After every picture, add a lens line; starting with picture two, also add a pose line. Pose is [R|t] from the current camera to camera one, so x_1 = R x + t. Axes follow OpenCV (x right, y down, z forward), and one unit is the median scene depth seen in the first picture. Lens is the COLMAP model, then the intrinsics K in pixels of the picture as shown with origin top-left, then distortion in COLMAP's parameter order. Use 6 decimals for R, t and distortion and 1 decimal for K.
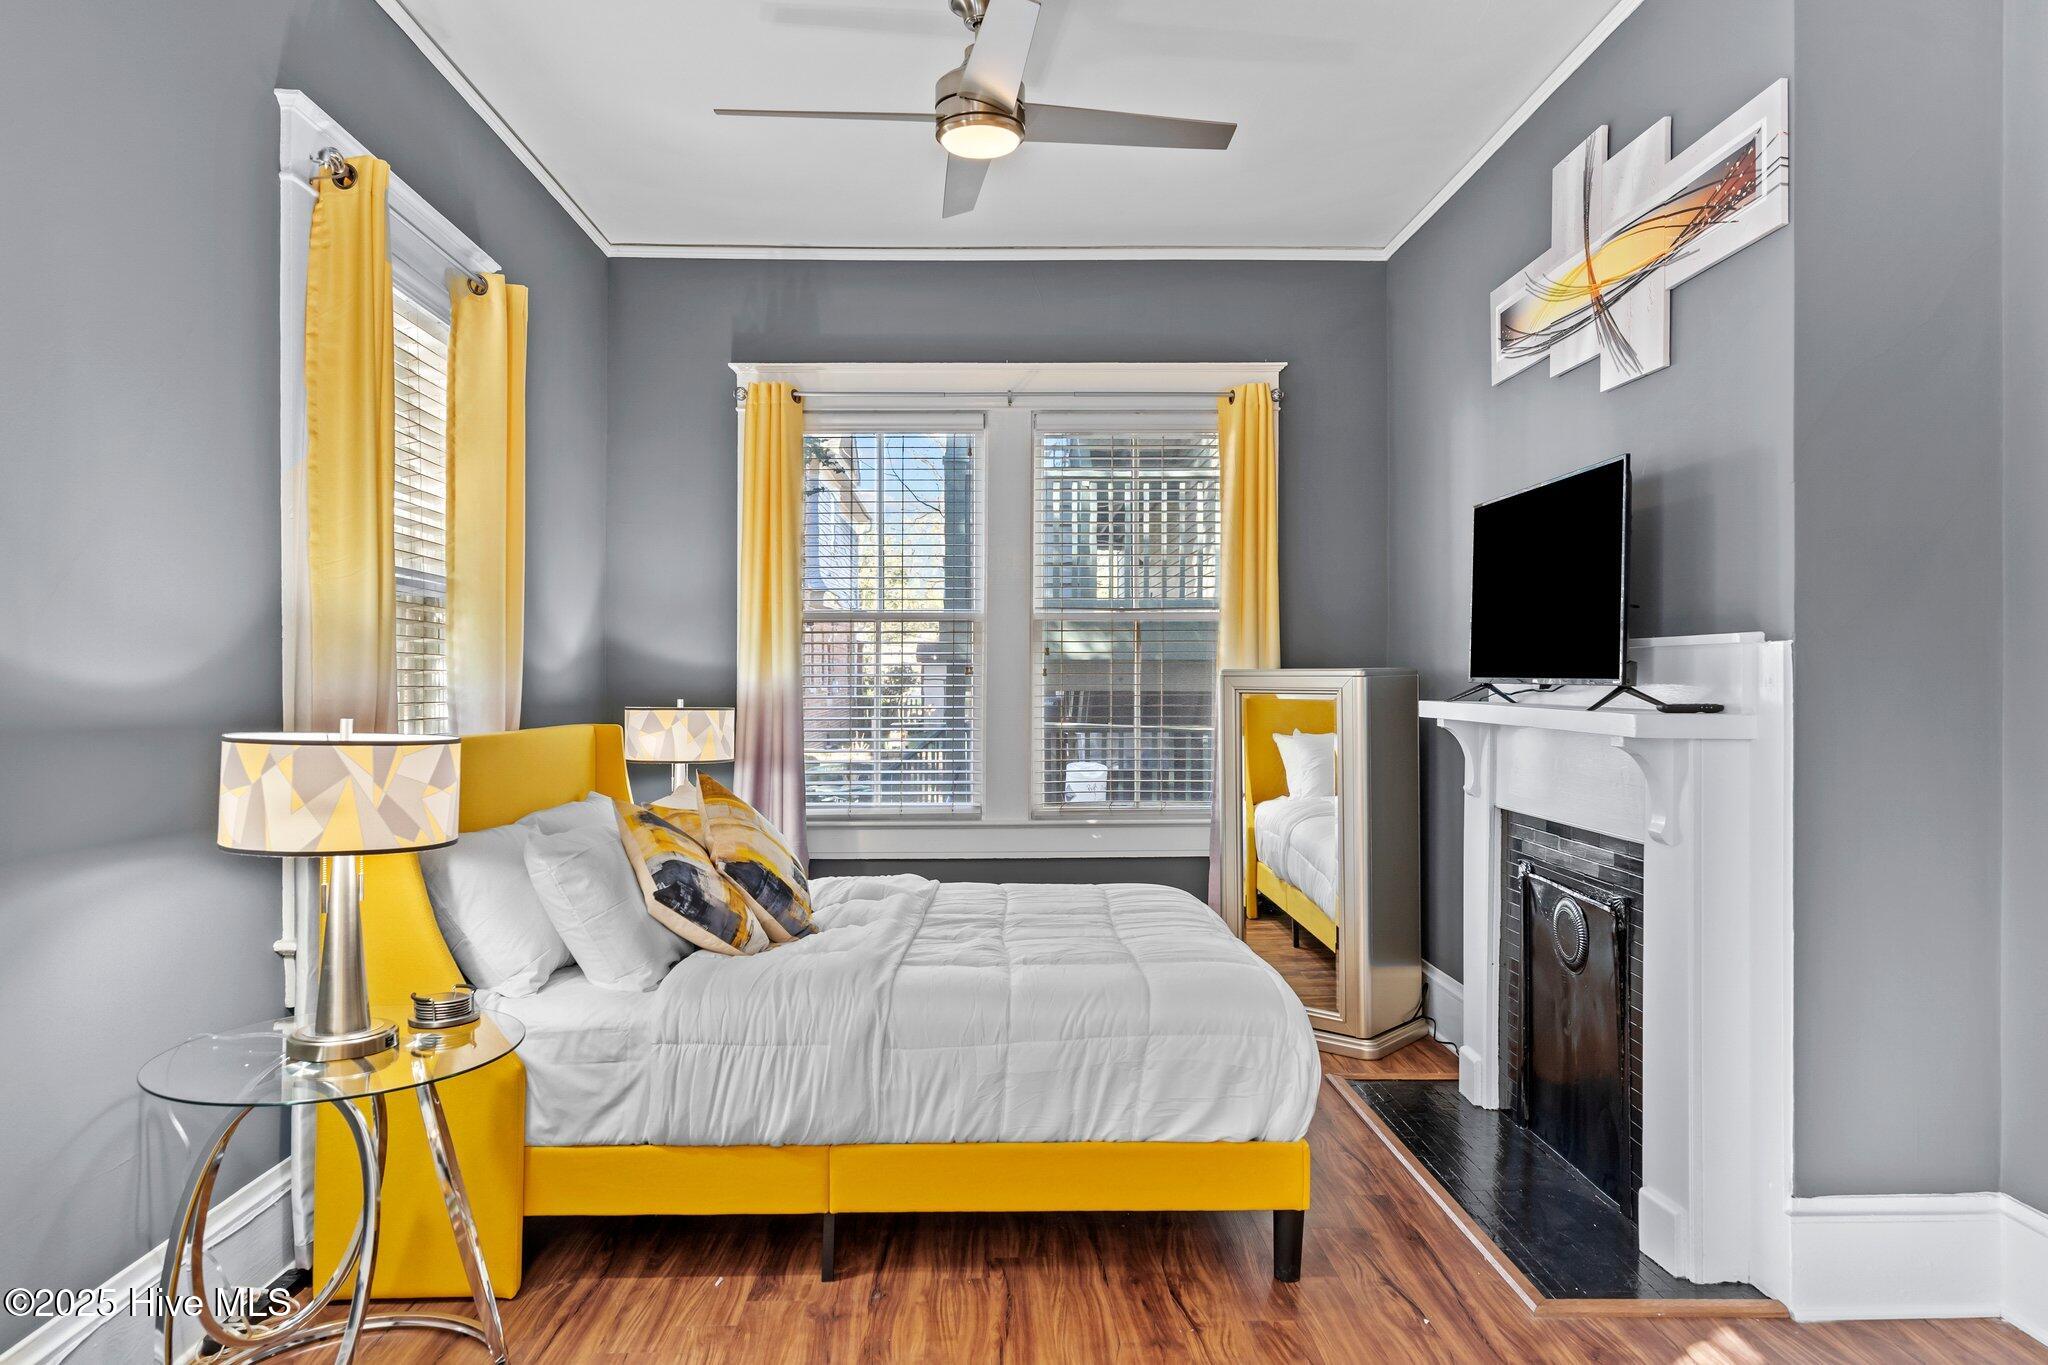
lens RADIAL K [[1303.0, 0, 1020.0], [0, 1303.0, 673.8], [0, 0, 1]] dist [-0.003186, 0.001221]
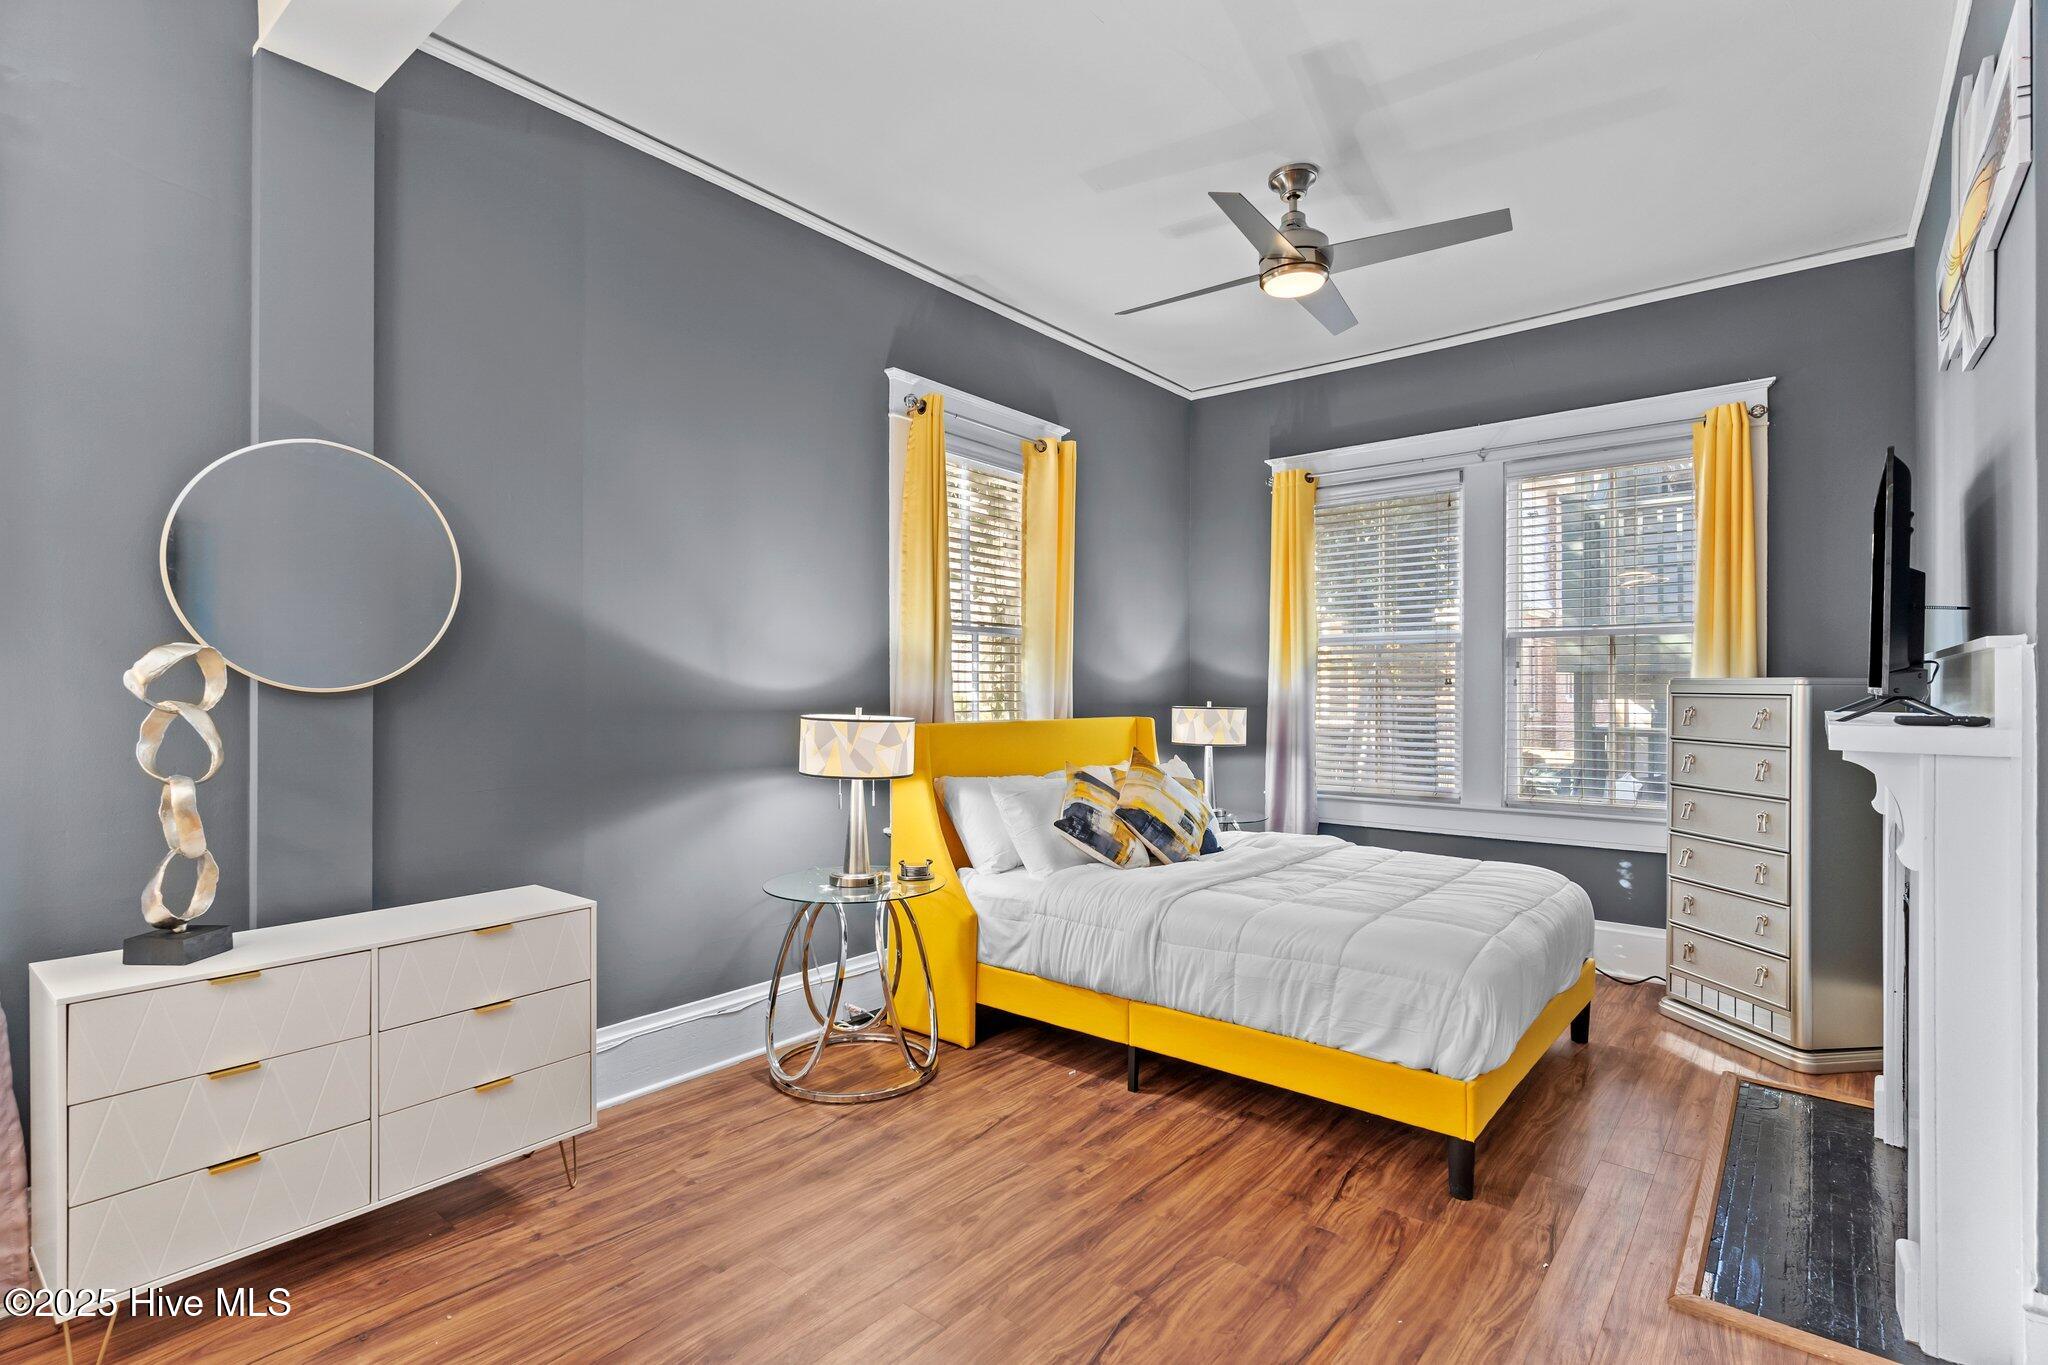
lens RADIAL K [[987.8, 0, 1024.0], [0, 987.8, 682.5], [0, 0, 1]] dist [0.002681, 0.000064]
pose [[0.755122, -0.001652, -0.655582, 0.487073], [0.000367, 0.999998, -0.002097, 0.001036], [0.655584, 0.001342, 0.755121, 0.062995]]
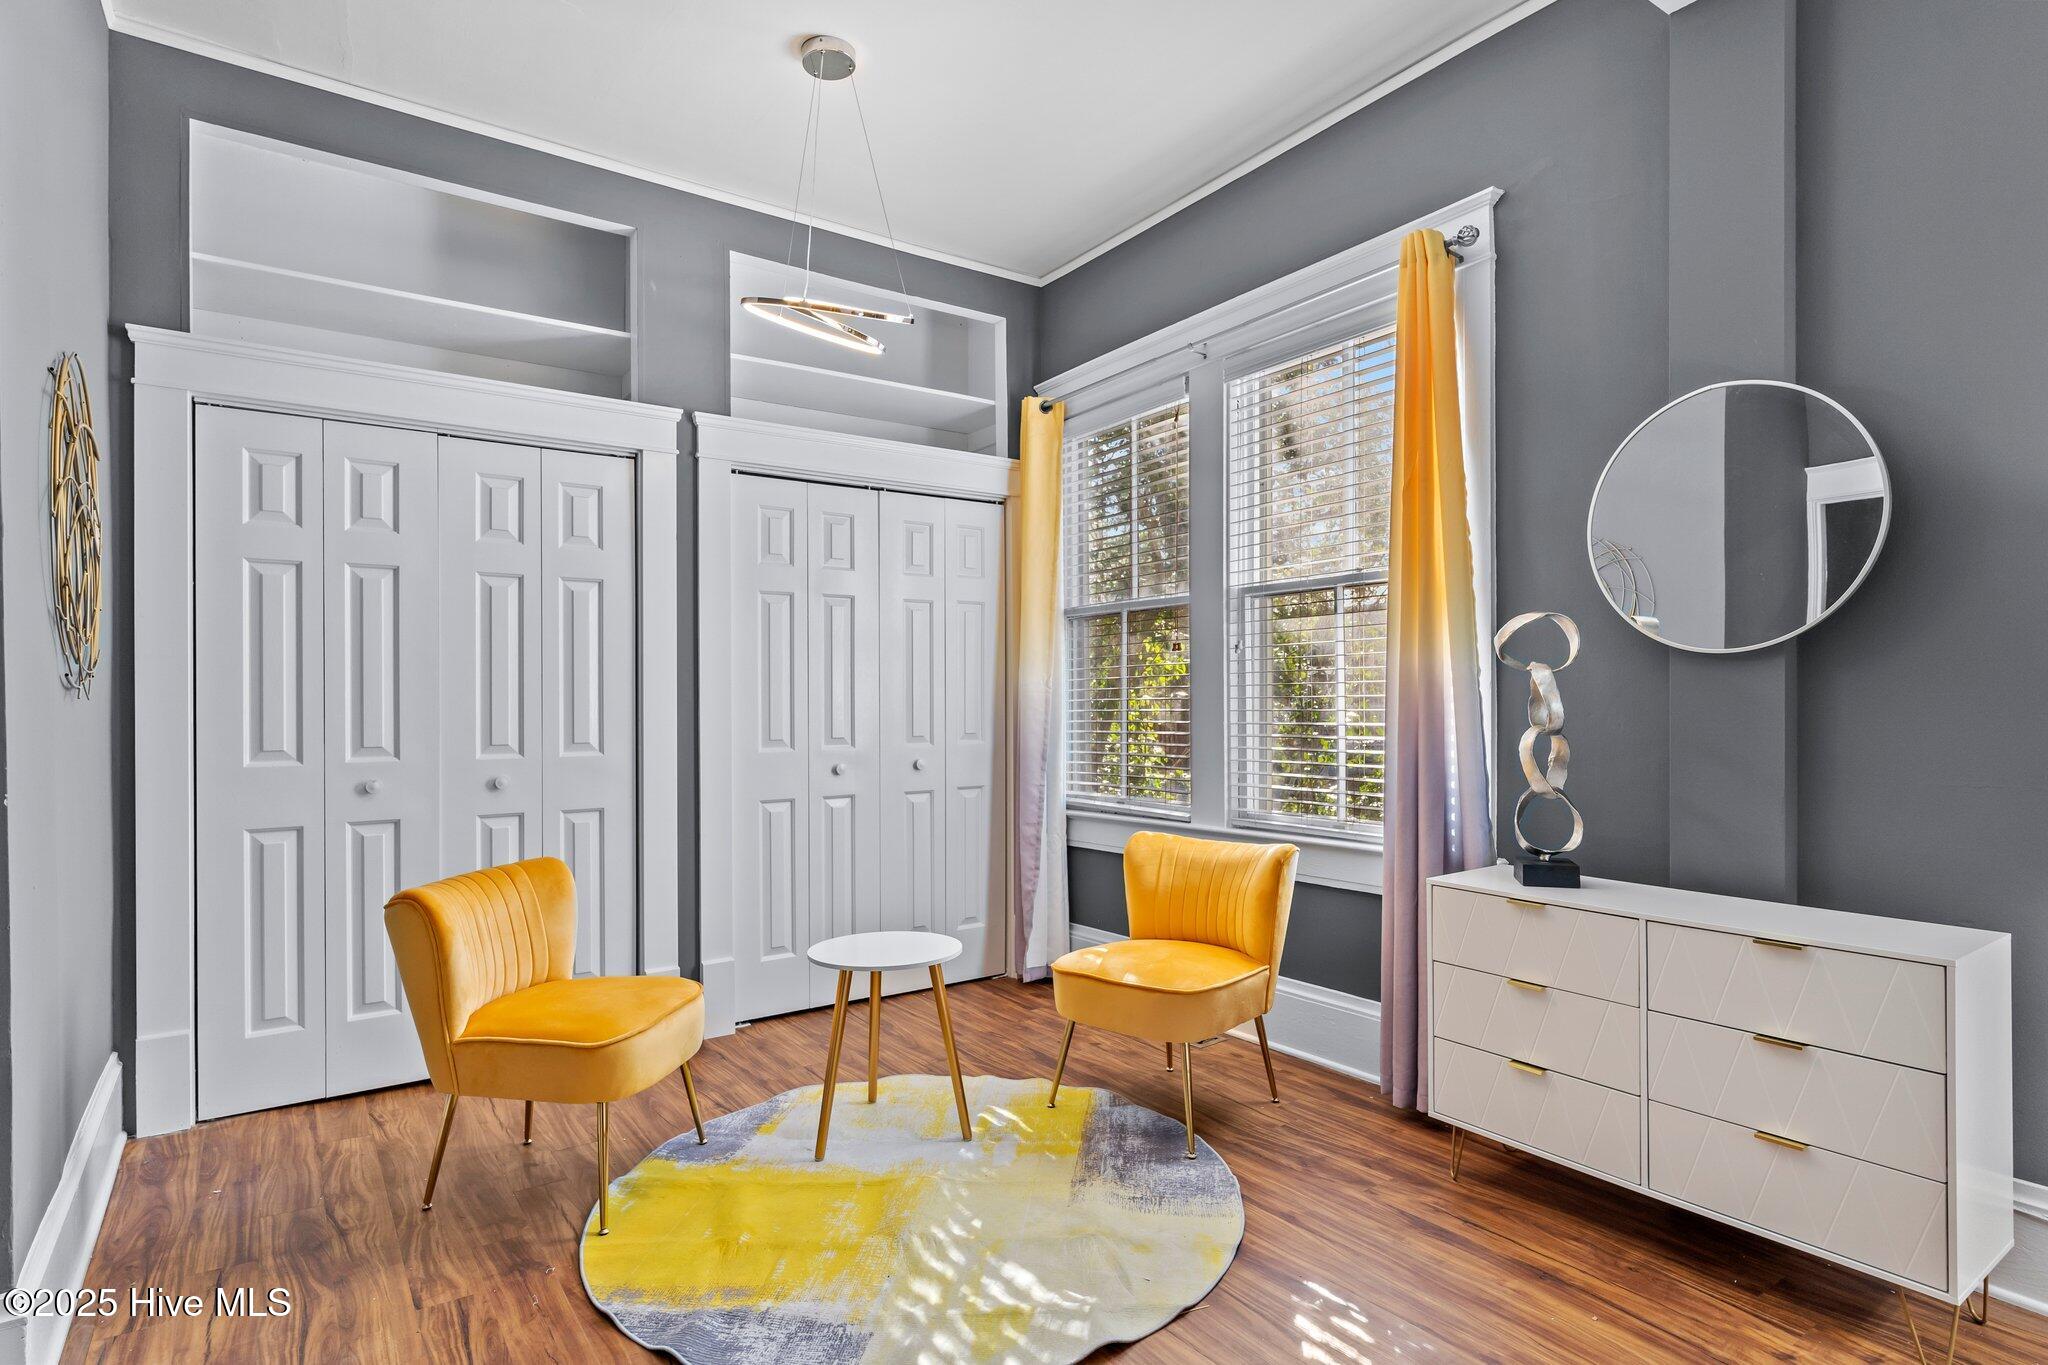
lens RADIAL K [[1094.7, 0, 1026.3], [0, 1094.7, 675.6], [0, 0, 1]] dist [-0.002355, -0.000732]
pose [[-0.841316, -0.009343, -0.540463, 0.423198], [0.000421, 0.999839, -0.017938, 0.040797], [0.540544, -0.015319, -0.841176, 0.737684]]
